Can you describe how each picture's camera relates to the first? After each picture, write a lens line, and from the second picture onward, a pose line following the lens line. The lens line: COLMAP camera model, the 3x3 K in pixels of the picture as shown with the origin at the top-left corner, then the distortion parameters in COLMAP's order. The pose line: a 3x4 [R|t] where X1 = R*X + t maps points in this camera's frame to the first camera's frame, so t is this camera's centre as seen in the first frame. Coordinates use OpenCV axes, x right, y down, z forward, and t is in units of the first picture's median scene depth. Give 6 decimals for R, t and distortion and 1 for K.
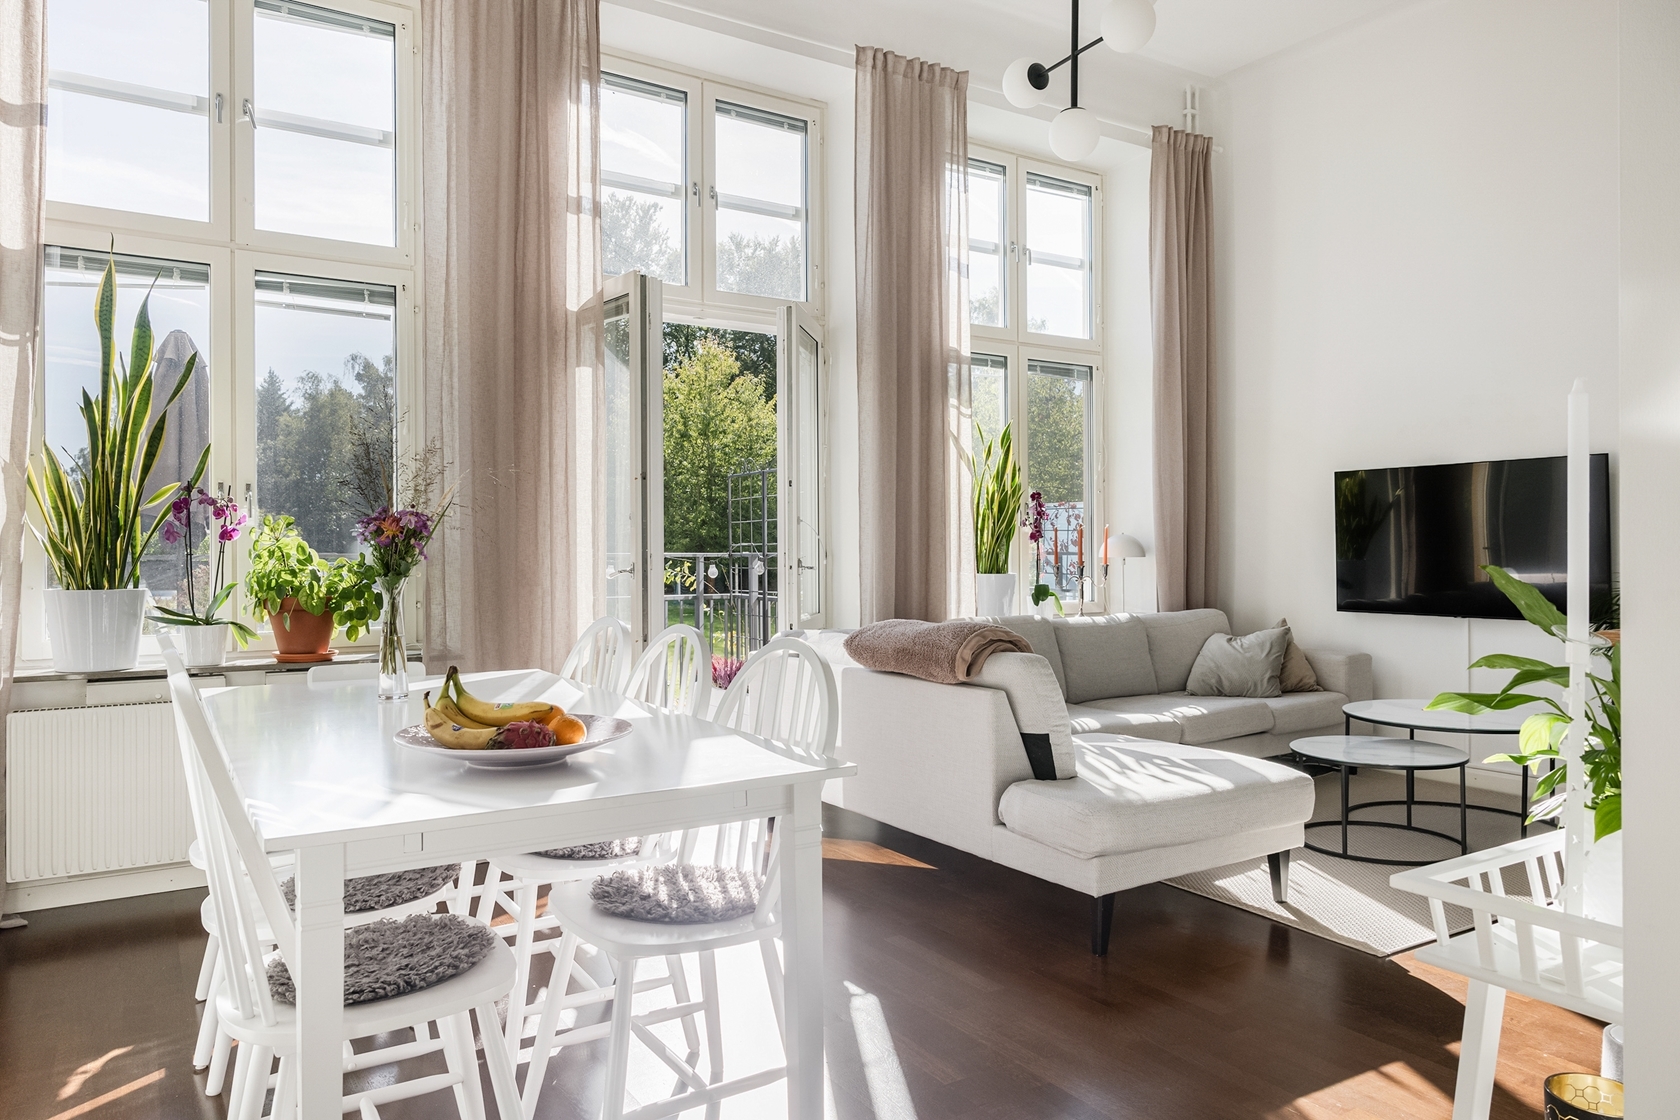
lens RADIAL K [[1104.2, 0, 844.1], [0, 1104.2, 544.3], [0, 0, 1]] dist [0.005173, 0.002659]
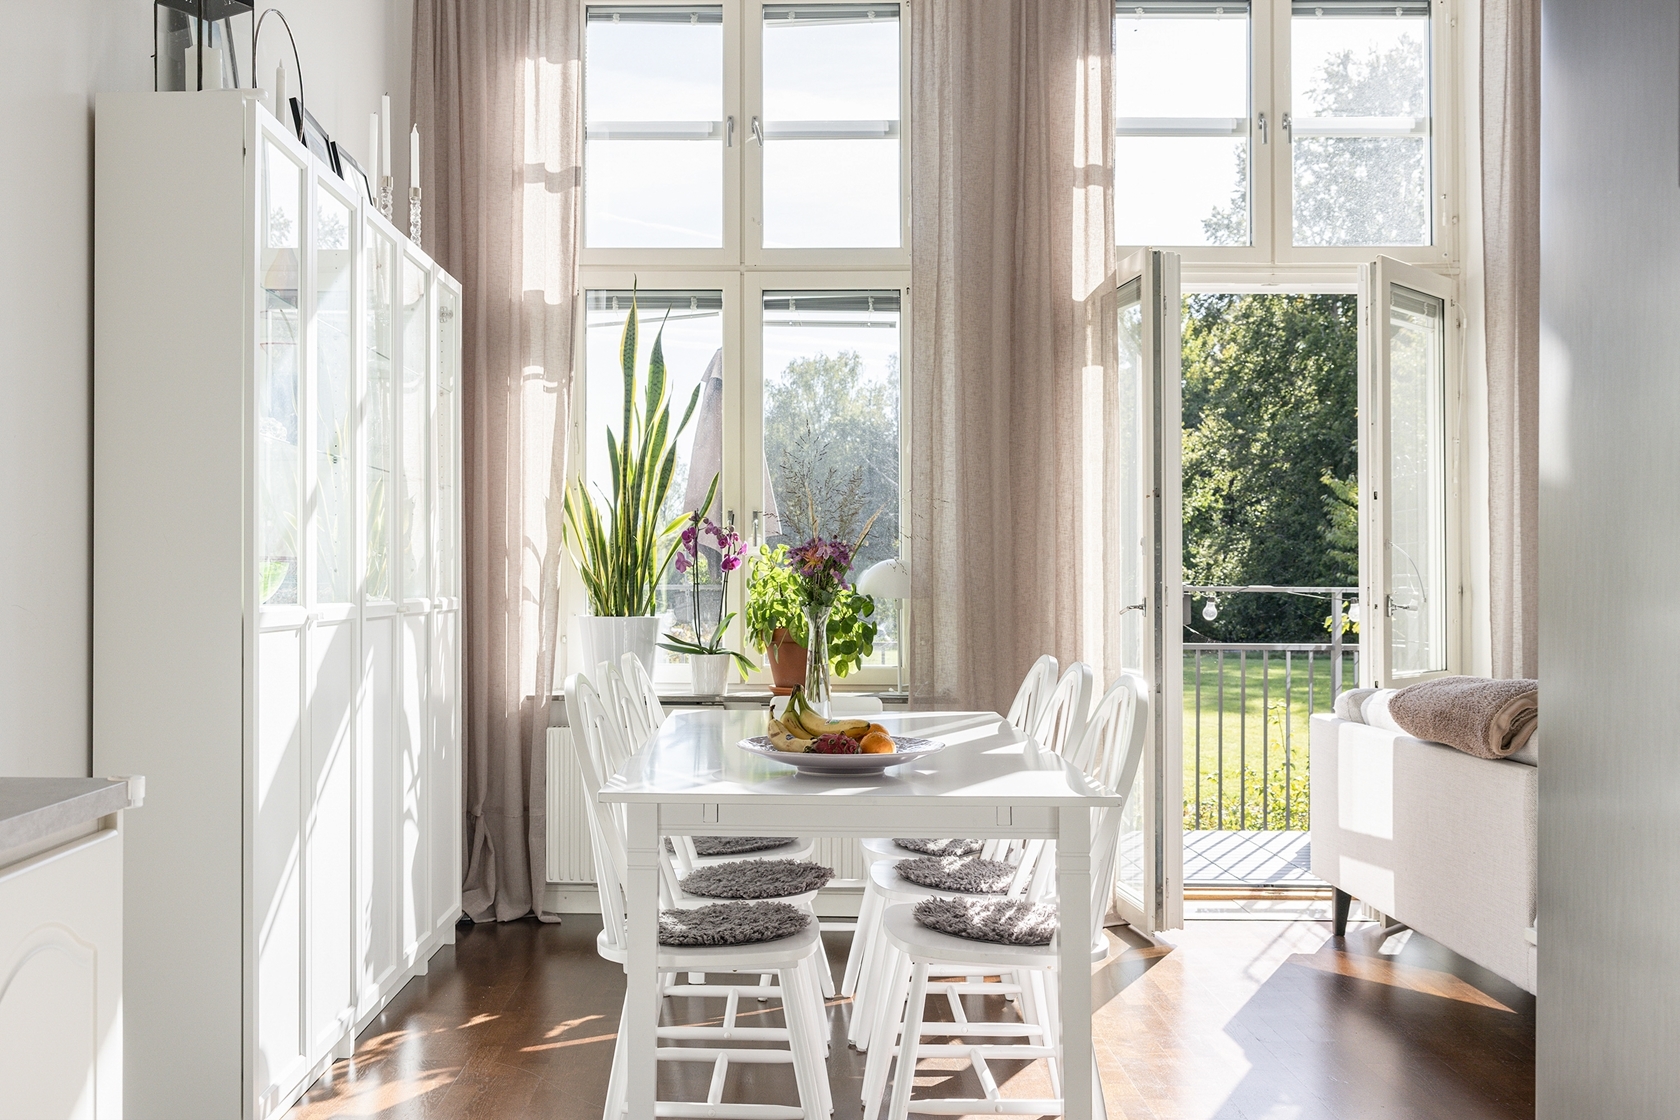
lens RADIAL K [[1759.6, 0, 837.5], [0, 1759.6, 565.4], [0, 0, 1]] dist [0.002326, 0.000000]
pose [[0.843503, 0.000957, -0.537124, 0.364767], [-0.003925, 0.999983, -0.004382, -0.000975], [0.537111, 0.005804, 0.843492, -0.272450]]
